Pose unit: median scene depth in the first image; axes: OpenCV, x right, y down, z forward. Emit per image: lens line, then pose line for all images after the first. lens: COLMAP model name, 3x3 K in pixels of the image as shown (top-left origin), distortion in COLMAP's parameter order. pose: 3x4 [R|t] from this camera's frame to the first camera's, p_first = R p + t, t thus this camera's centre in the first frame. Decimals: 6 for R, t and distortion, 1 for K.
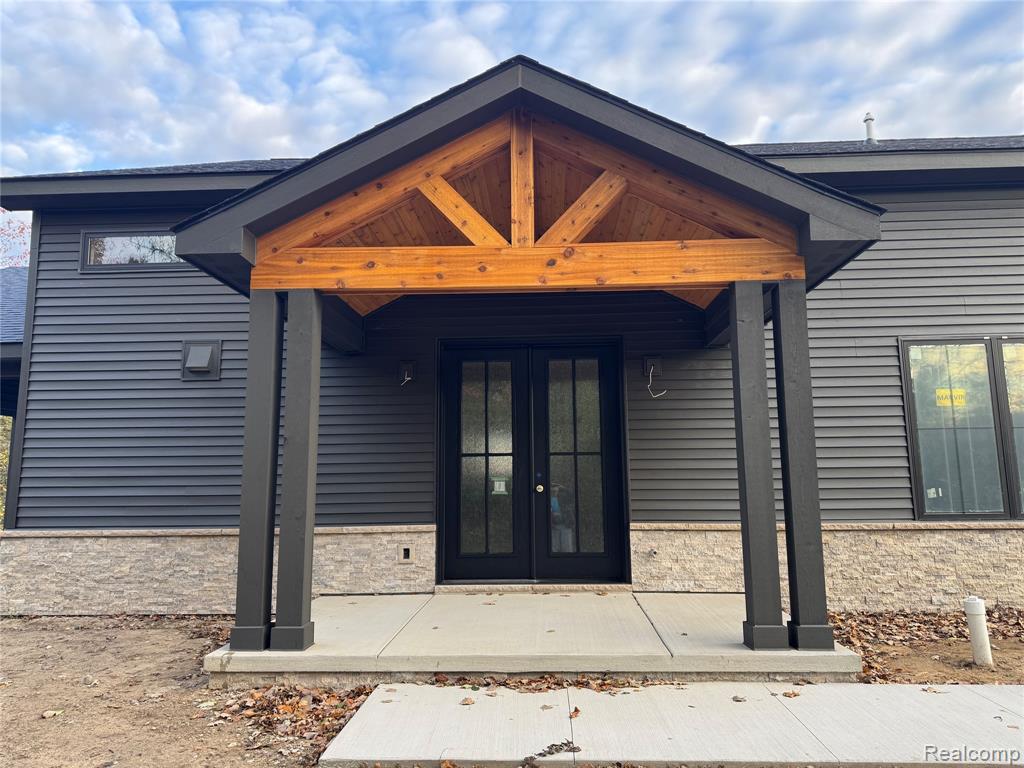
lens RADIAL K [[726.4, 0, 543.9], [0, 726.4, 375.9], [0, 0, 1]] dist [0.009746, -0.035106]
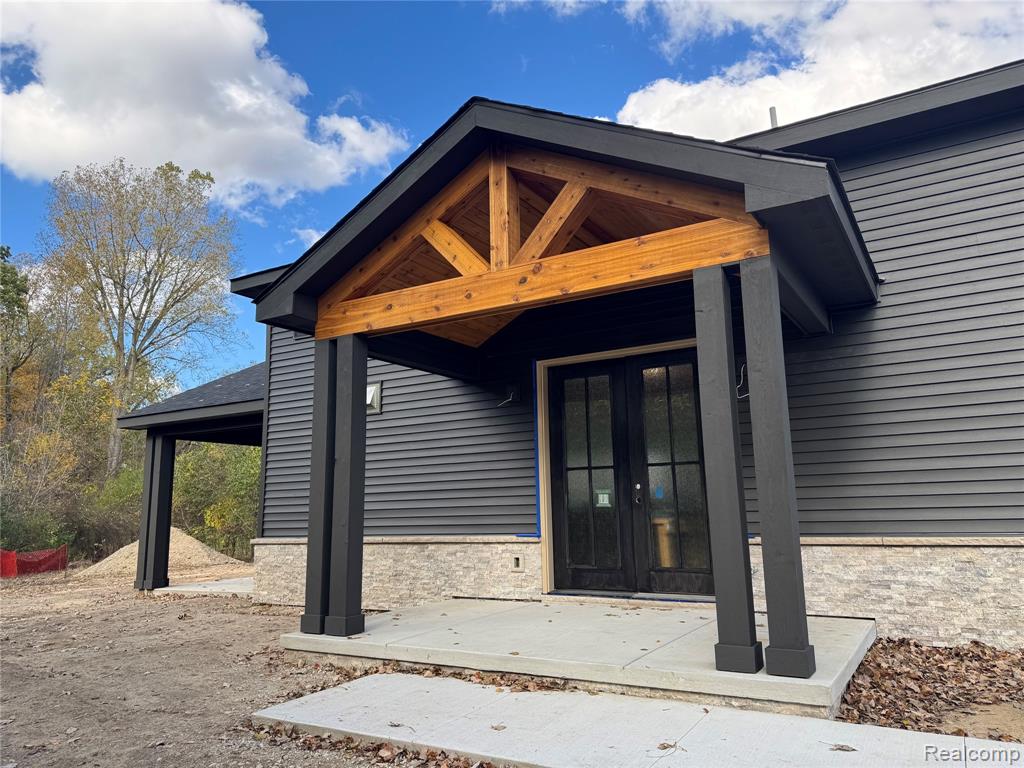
lens RADIAL K [[726.4, 0, 514.3], [0, 726.4, 377.7], [0, 0, 1]] dist [0.009746, -0.035106]
pose [[0.874222, -0.095445, -0.476053, 0.480570], [0.082756, 0.995432, -0.047604, 0.032273], [0.478422, 0.002220, 0.878127, 0.072701]]
